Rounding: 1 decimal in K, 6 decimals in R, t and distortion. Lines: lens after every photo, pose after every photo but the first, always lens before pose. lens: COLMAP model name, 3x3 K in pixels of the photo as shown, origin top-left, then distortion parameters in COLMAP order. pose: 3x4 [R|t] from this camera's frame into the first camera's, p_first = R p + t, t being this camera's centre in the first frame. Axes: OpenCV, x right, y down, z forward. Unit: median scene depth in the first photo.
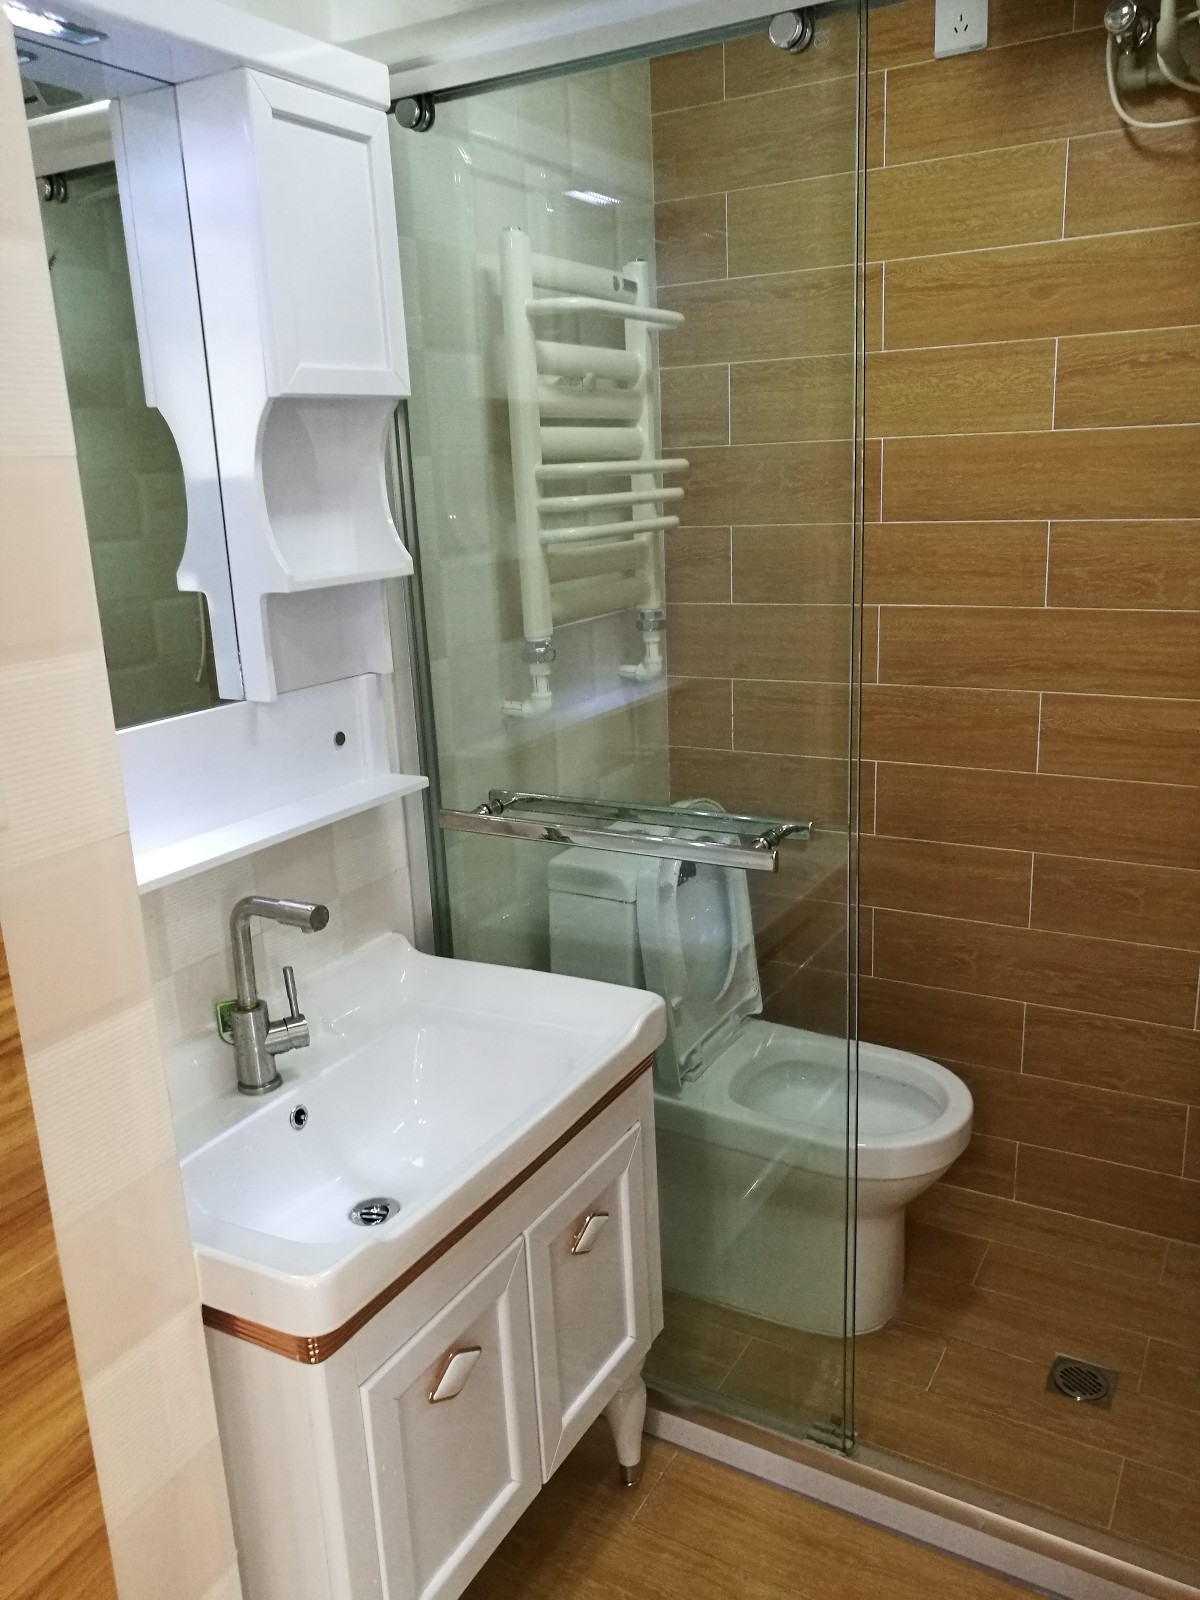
lens RADIAL K [[1262.4, 0, 603.5], [0, 1262.4, 801.1], [0, 0, 1]] dist [-0.000672, 0.011542]
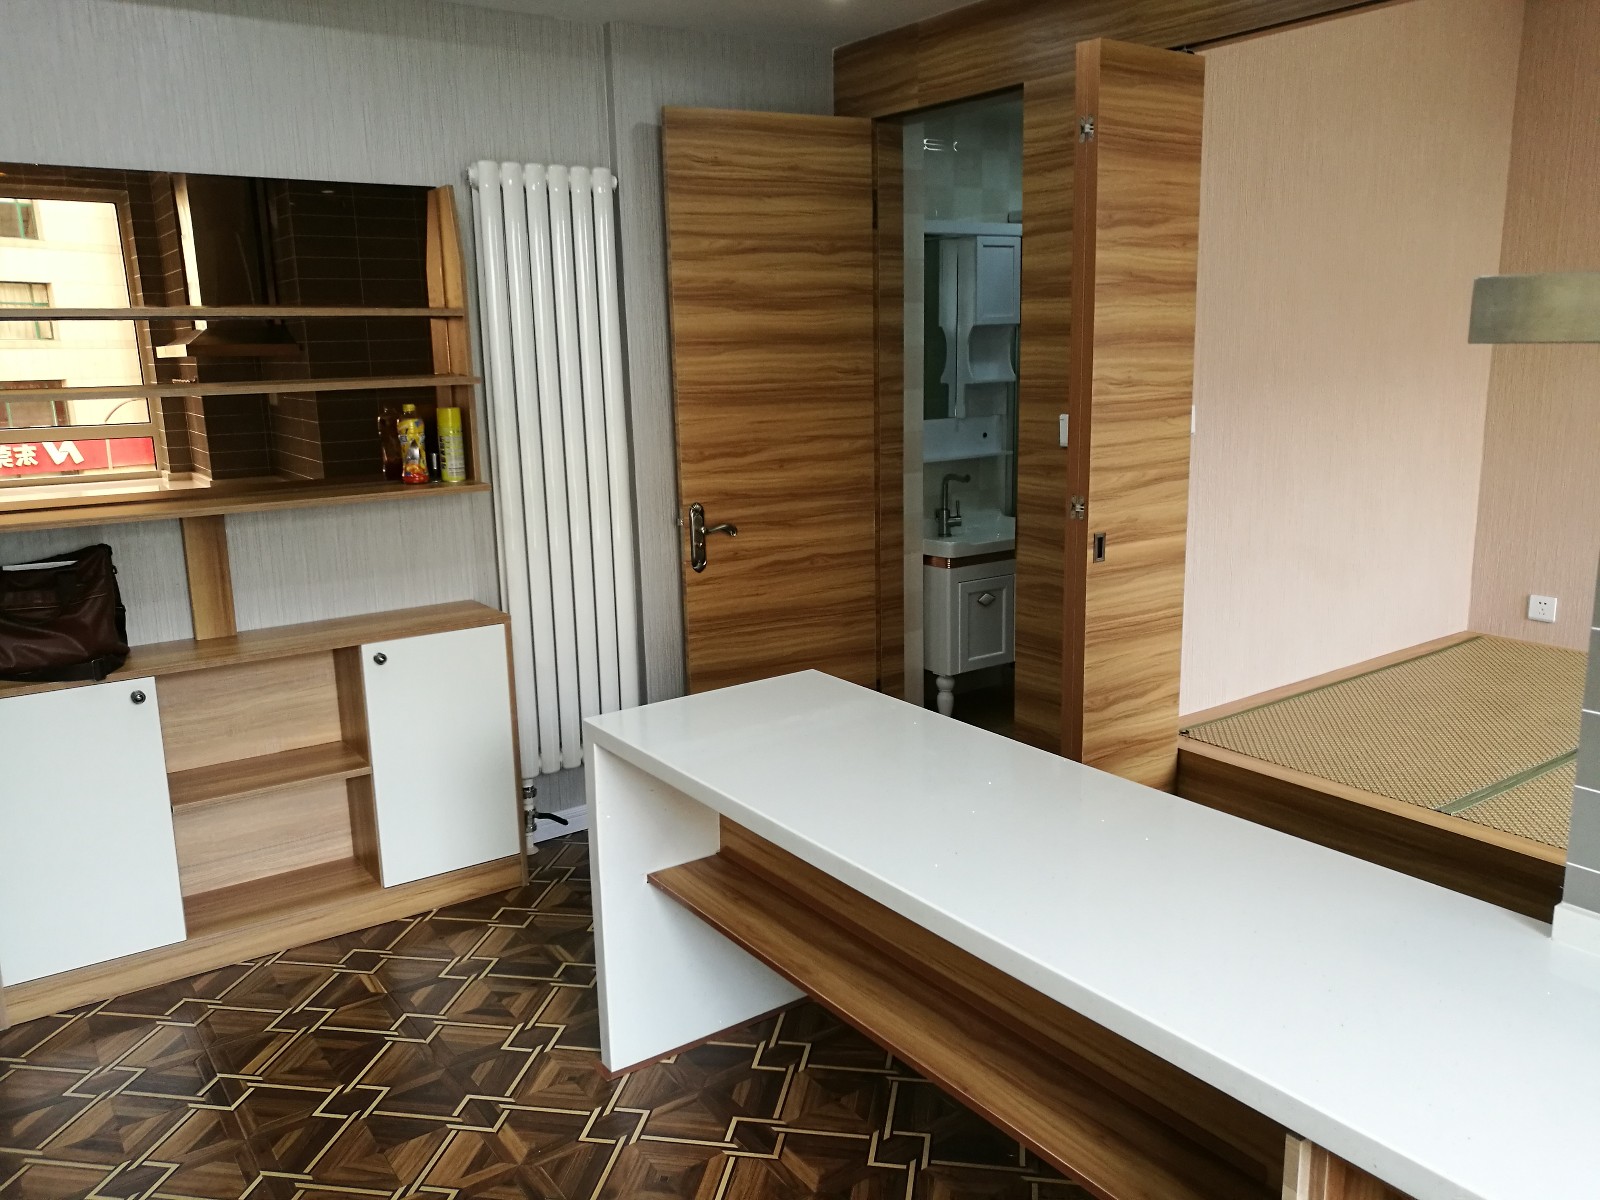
lens RADIAL K [[1262.4, 0, 799.1], [0, 1262.4, 584.7], [0, 0, 1]] dist [-0.000672, 0.011542]
pose [[0.908140, 0.112011, -0.403404, 0.708405], [-0.131964, 0.991012, -0.021908, 0.474233], [0.397325, 0.073130, 0.914759, -2.097829]]
